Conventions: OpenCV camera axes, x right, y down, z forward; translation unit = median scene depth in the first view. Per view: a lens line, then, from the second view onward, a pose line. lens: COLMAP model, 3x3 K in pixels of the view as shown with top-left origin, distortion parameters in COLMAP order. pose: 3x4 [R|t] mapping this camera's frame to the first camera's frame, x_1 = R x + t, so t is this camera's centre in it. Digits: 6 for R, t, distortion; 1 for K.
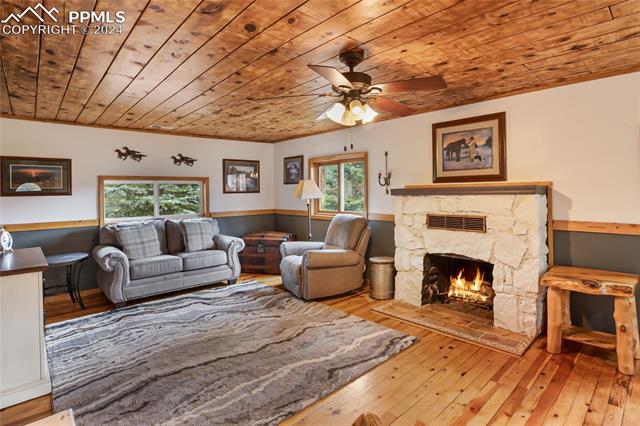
lens RADIAL K [[324.1, 0, 343.7], [0, 324.1, 191.3], [0, 0, 1]] dist [-0.022359, 0.004579]
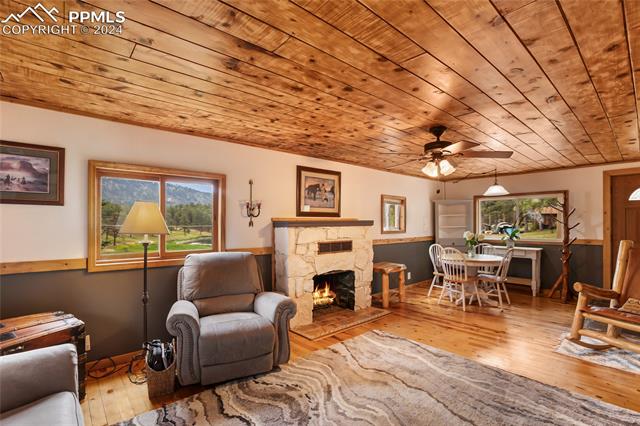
lens RADIAL K [[297.7, 0, 315.5], [0, 297.7, 224.2], [0, 0, 1]] dist [-0.047557, 0.007652]
pose [[0.080133, 0.009658, 0.996737, -0.834567], [-0.001142, 0.999953, -0.009597, 0.013563], [-0.996784, -0.000369, 0.080140, 0.911730]]
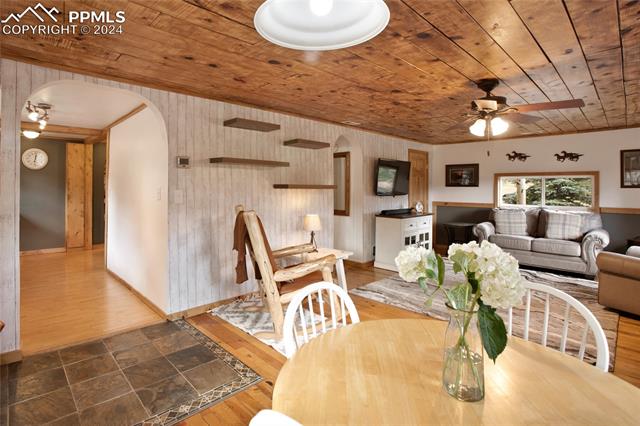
lens RADIAL K [[324.1, 0, 297.8], [0, 324.1, 181.8], [0, 0, 1]] dist [-0.022359, 0.004579]
pose [[-0.024761, 0.001927, -0.999692, 0.839304], [-0.004011, 0.999990, 0.002027, -0.013306], [0.999685, 0.004060, -0.024753, 0.172432]]
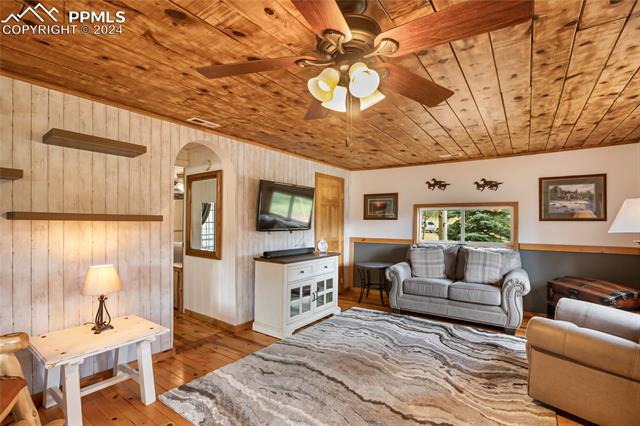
lens RADIAL K [[297.7, 0, 333.6], [0, 297.7, 217.5], [0, 0, 1]] dist [-0.047557, 0.007652]
pose [[0.200676, 0.005992, -0.979639, 0.353856], [-0.009352, 0.999947, 0.004200, -0.000784], [0.979613, 0.008319, 0.200721, 0.549327]]
